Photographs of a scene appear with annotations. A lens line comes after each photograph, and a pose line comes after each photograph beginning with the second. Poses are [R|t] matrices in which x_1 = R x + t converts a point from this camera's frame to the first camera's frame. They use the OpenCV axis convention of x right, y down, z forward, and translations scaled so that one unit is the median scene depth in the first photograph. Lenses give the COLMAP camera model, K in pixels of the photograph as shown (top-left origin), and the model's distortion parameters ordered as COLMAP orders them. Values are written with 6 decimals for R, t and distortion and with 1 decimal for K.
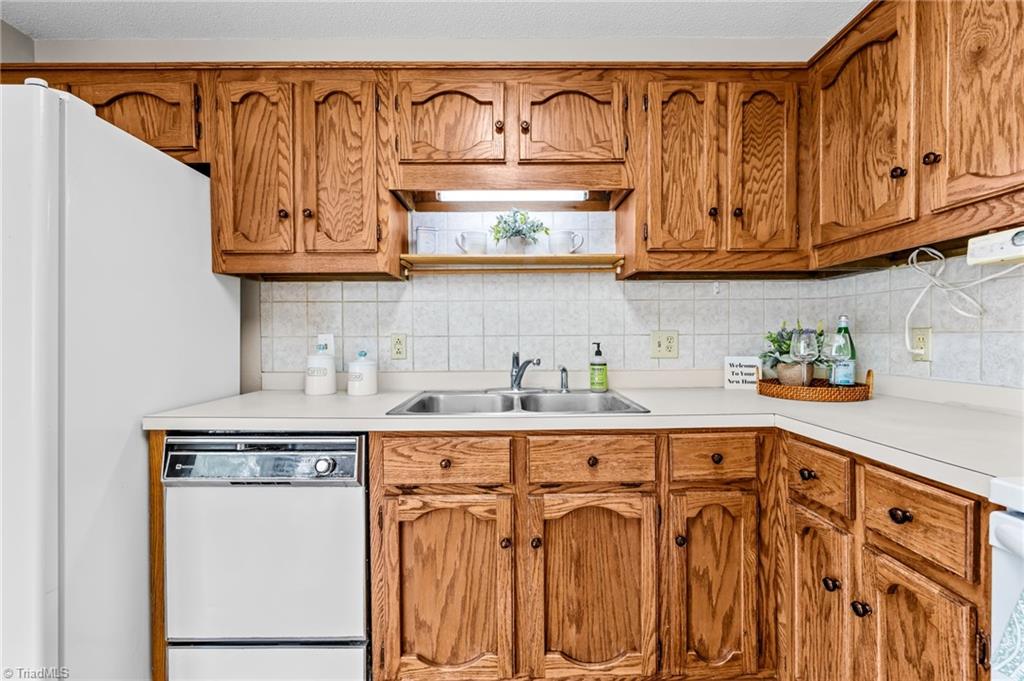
lens RADIAL K [[427.3, 0, 515.3], [0, 427.3, 339.3], [0, 0, 1]] dist [-0.002937, -0.000108]
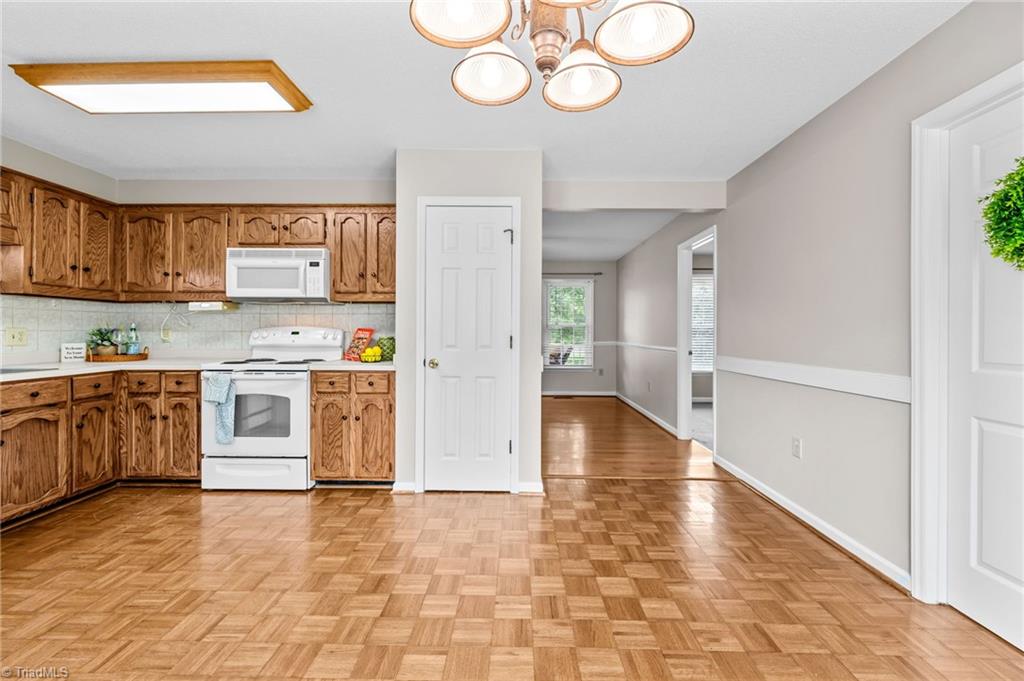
lens RADIAL K [[427.3, 0, 514.9], [0, 427.3, 336.7], [0, 0, 1]] dist [-0.002937, -0.000108]
pose [[0.016617, -0.001956, 0.999860, -1.706722], [0.004920, 0.999986, 0.001874, 0.025916], [-0.999850, 0.004889, 0.016626, -1.221960]]
